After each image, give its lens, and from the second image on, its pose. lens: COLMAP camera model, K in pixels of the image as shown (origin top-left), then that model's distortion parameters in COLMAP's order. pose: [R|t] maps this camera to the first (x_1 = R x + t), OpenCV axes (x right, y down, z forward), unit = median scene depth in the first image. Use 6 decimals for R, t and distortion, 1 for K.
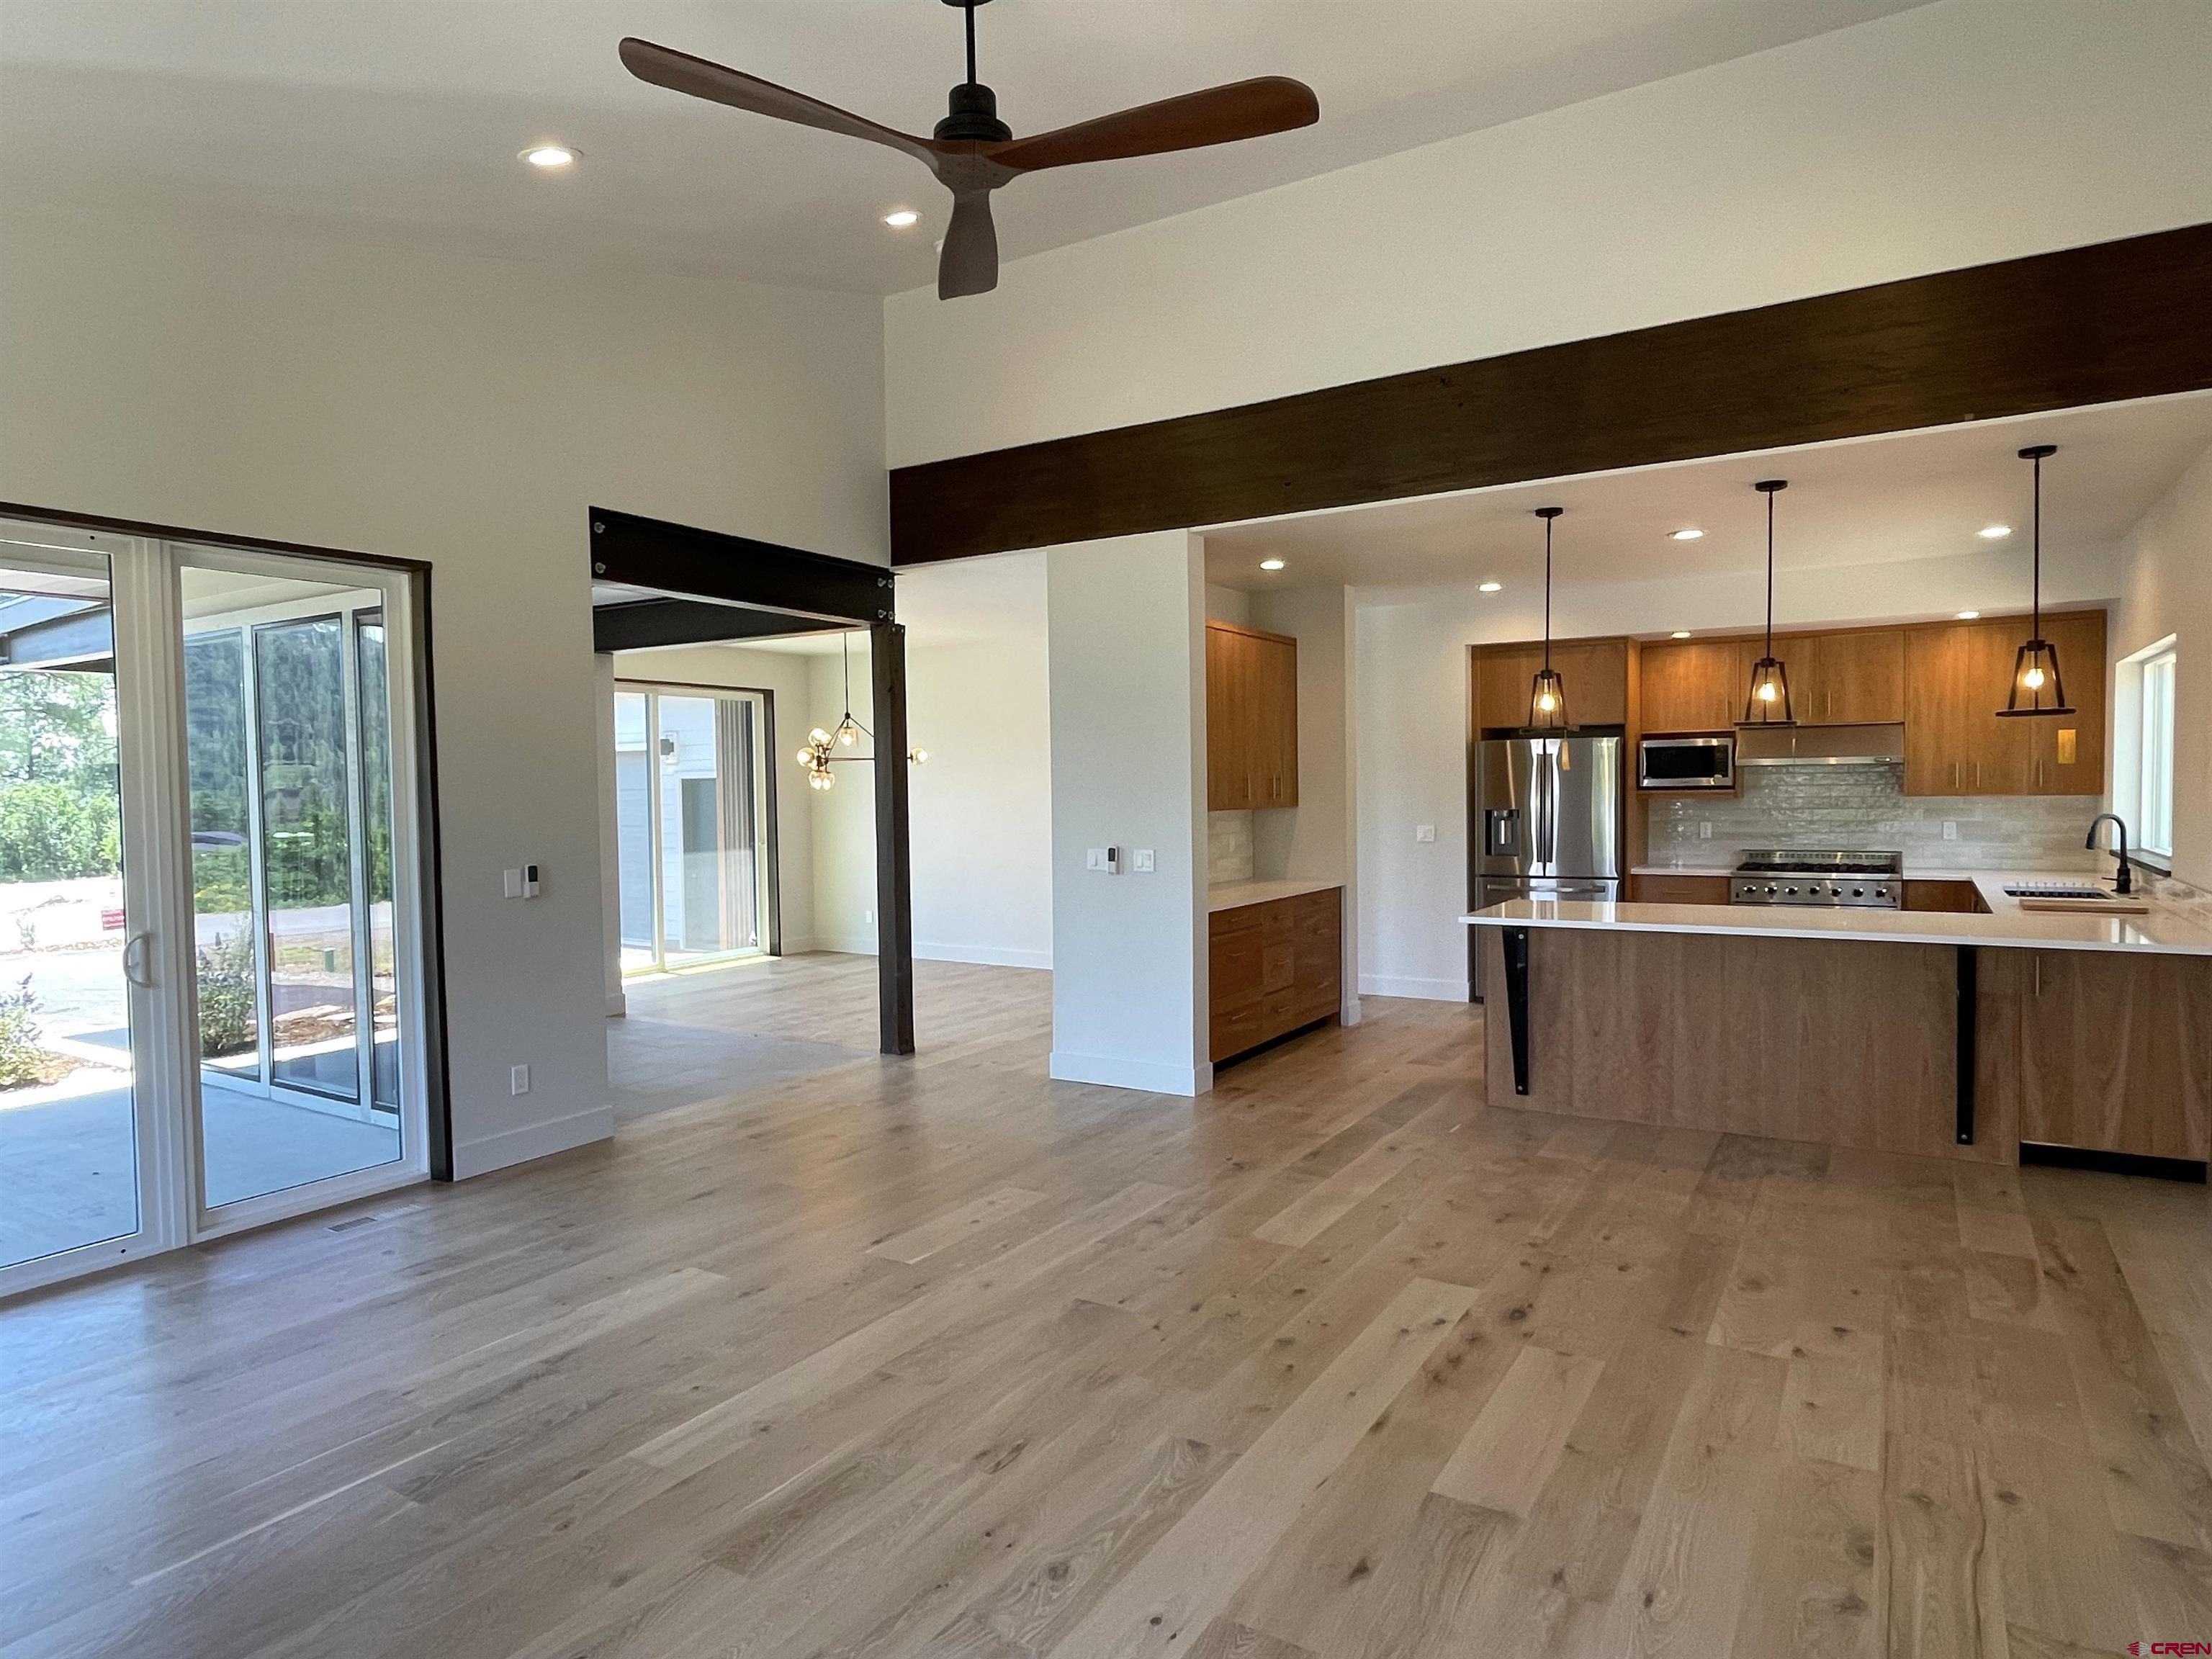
lens RADIAL K [[1283.0, 0, 1105.5], [0, 1283.0, 818.6], [0, 0, 1]] dist [0.000230, -0.000785]
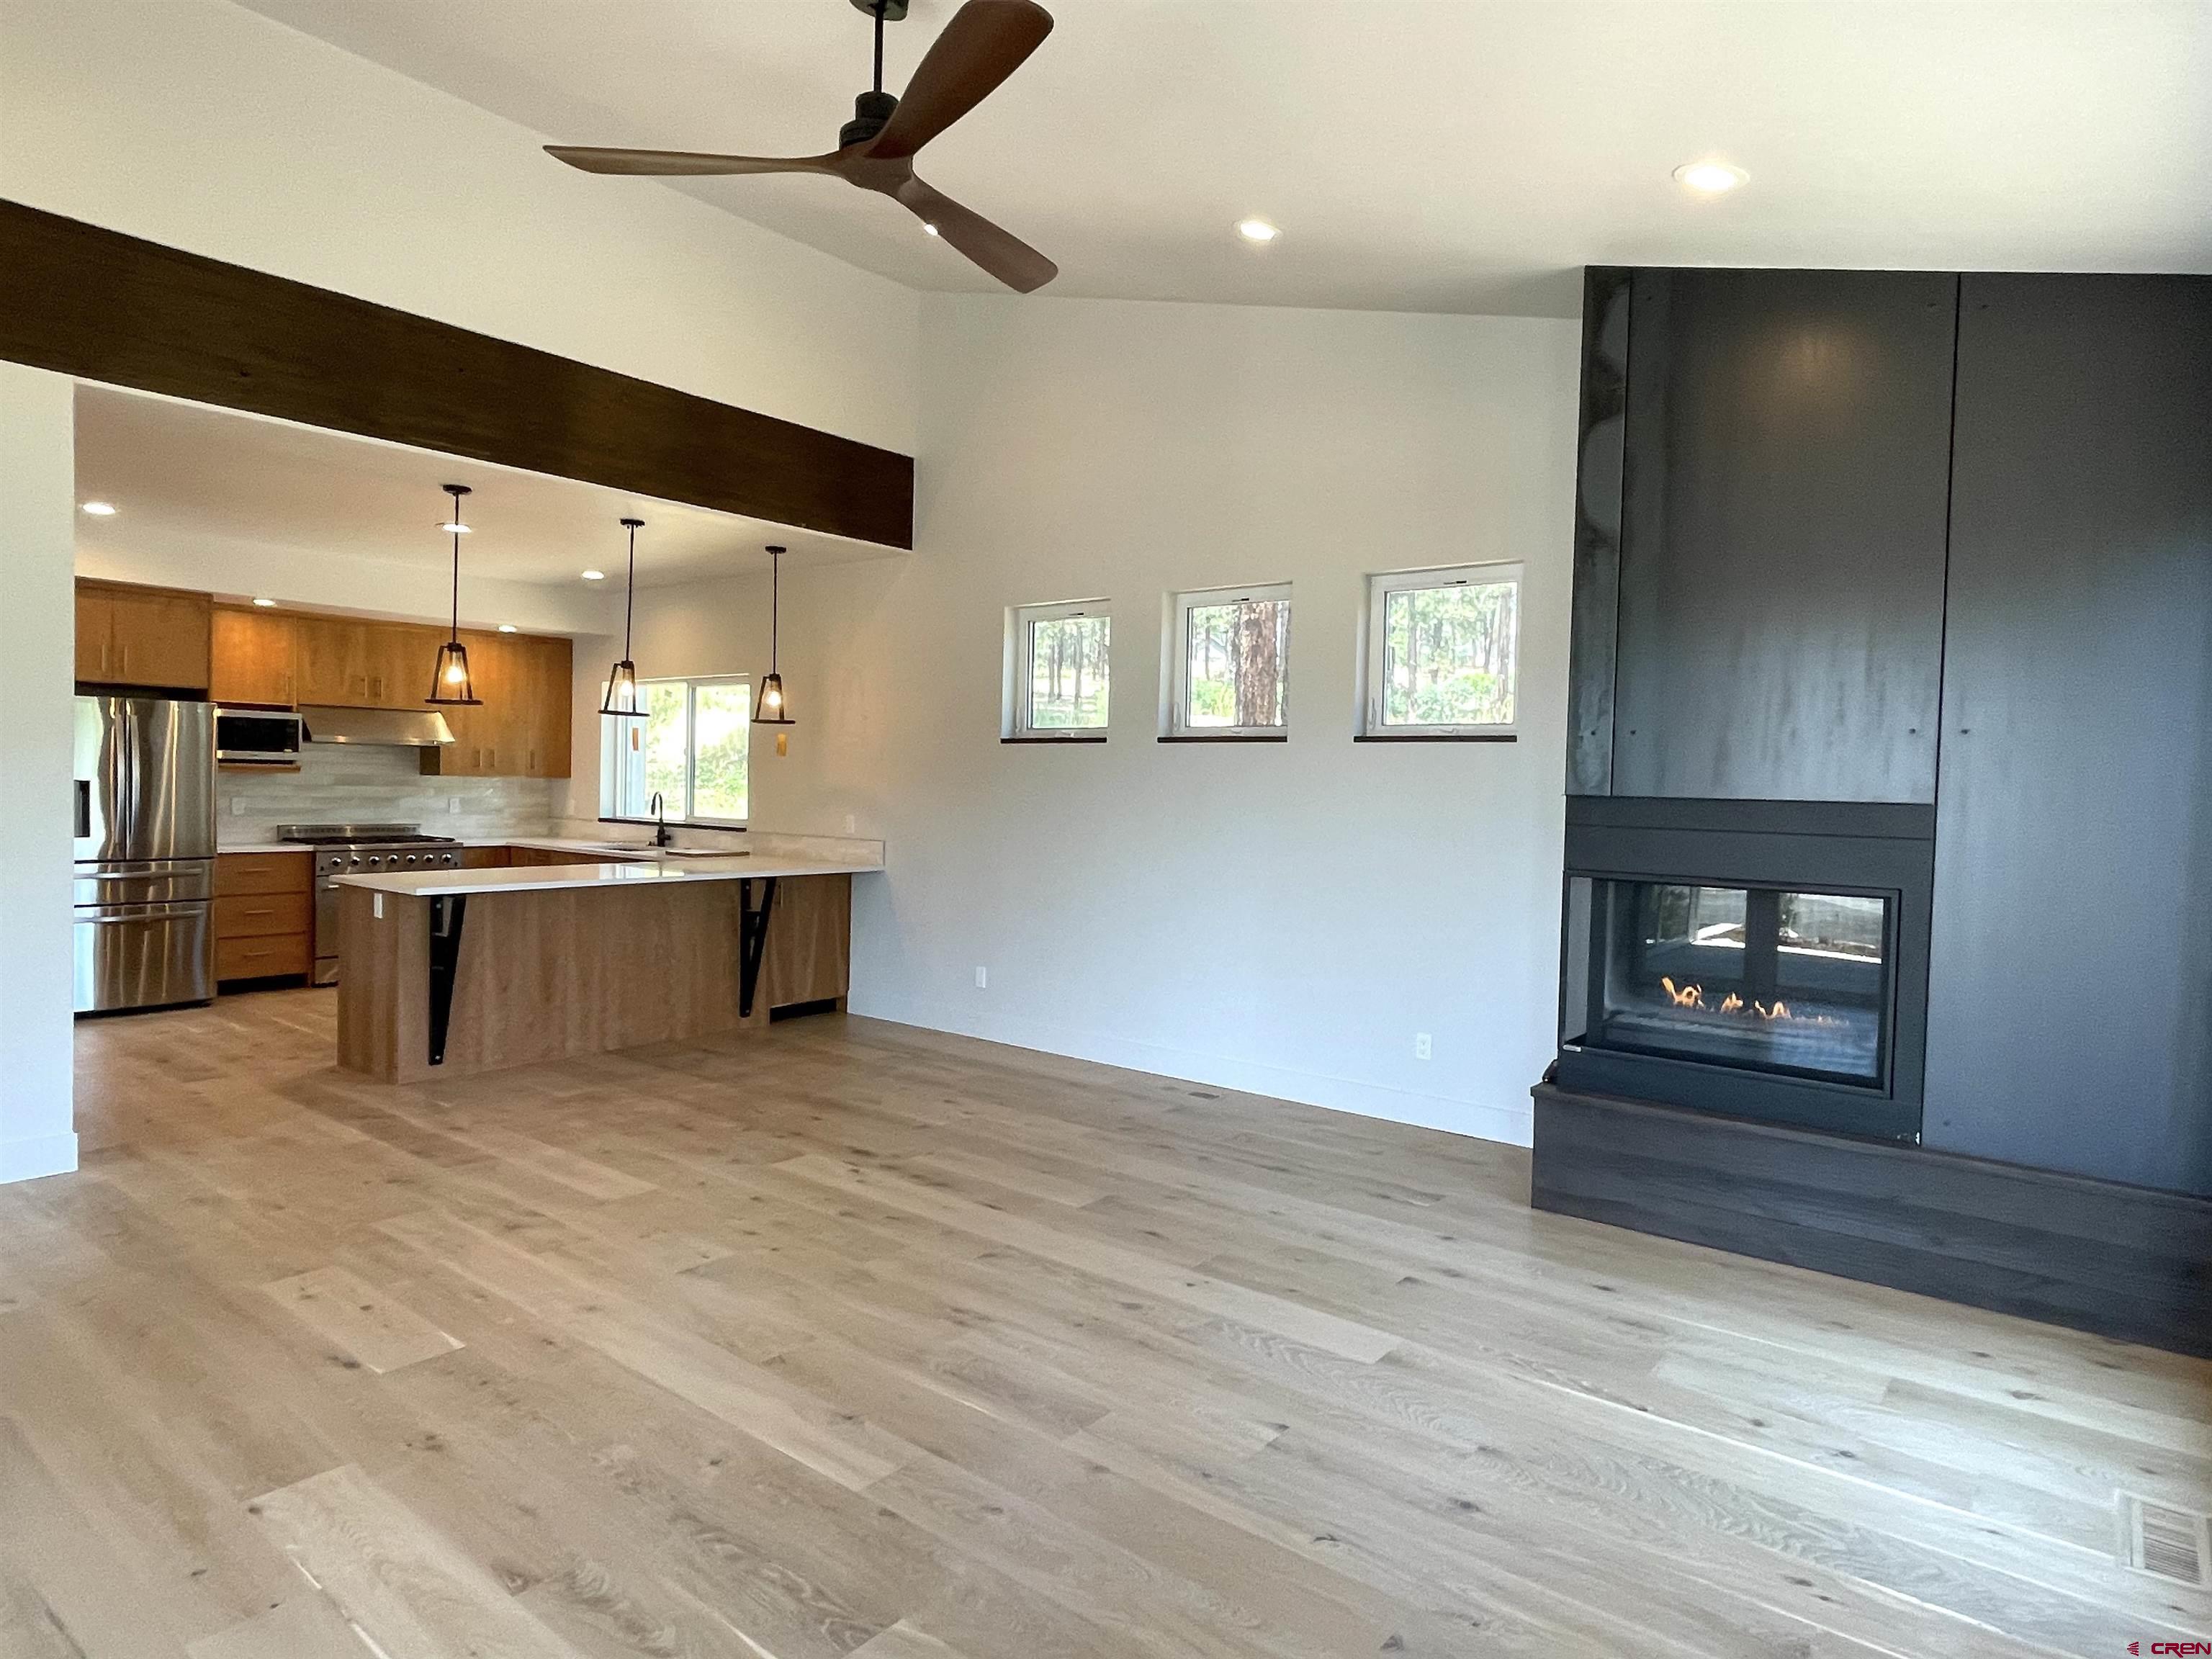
lens RADIAL K [[1283.0, 0, 1105.5], [0, 1283.0, 818.6], [0, 0, 1]] dist [0.000230, -0.000785]
pose [[0.116609, -0.010686, 0.993120, -0.809276], [0.001123, 0.999943, 0.010627, 0.017222], [-0.993177, -0.000124, 0.116615, 0.482965]]
